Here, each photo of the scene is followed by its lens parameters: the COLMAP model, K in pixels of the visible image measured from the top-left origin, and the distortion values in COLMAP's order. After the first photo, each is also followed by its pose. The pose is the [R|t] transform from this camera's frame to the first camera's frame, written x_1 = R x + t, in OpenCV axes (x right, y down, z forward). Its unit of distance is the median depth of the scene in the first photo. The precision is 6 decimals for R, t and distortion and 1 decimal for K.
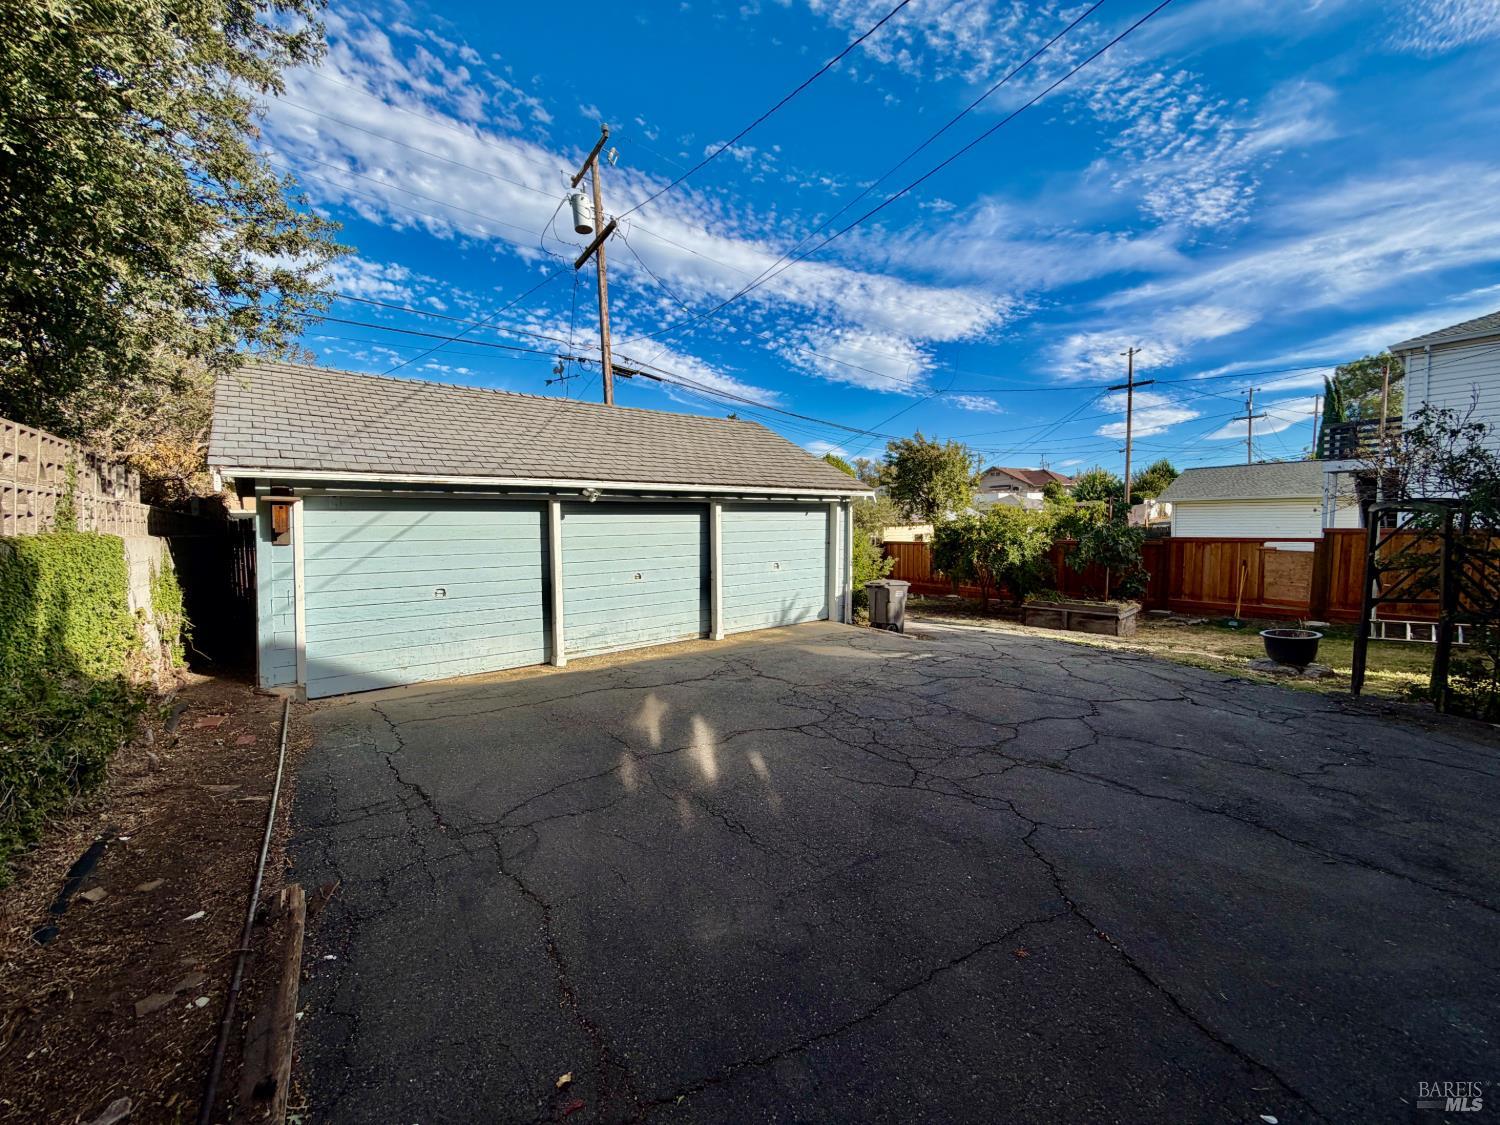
lens RADIAL K [[600.4, 0, 750.0], [0, 600.4, 562.5], [0, 0, 1]] dist [0.003712, 0.000035]
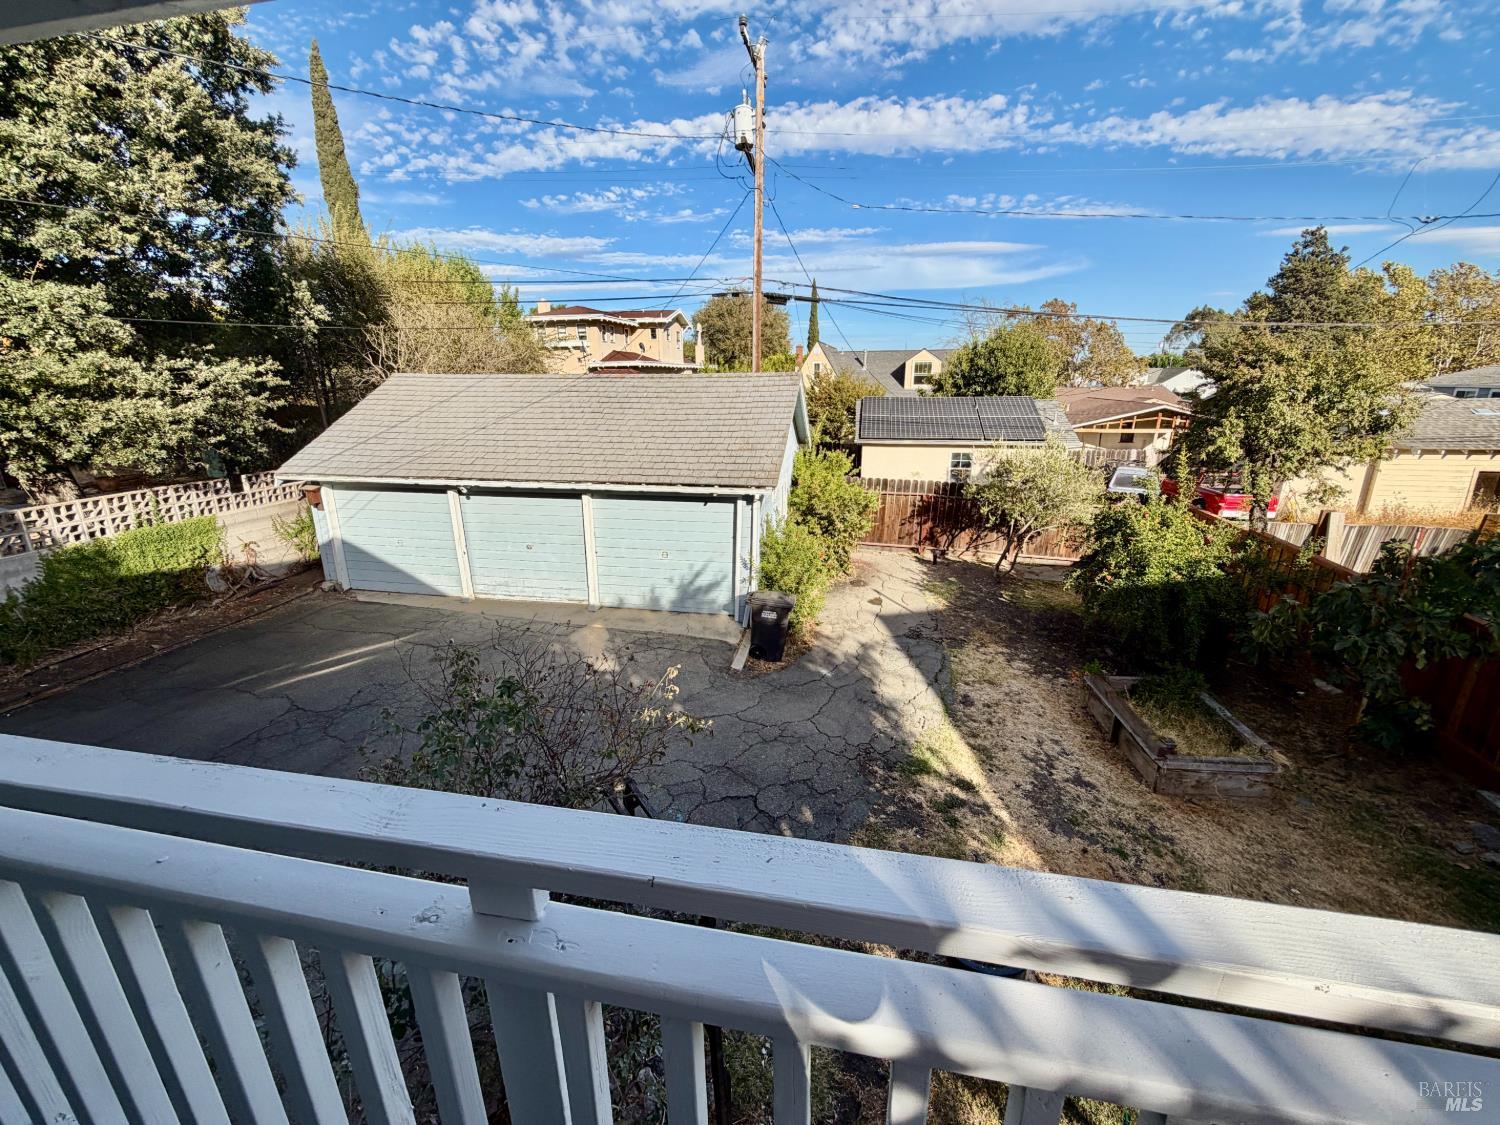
lens RADIAL K [[600.4, 0, 750.0], [0, 600.4, 562.5], [0, 0, 1]] dist [0.003712, 0.000035]
pose [[0.622459, 0.237249, -0.745826, 0.946174], [-0.042807, 0.961842, 0.270238, -0.277517], [0.781481, -0.136285, 0.608863, 0.523579]]
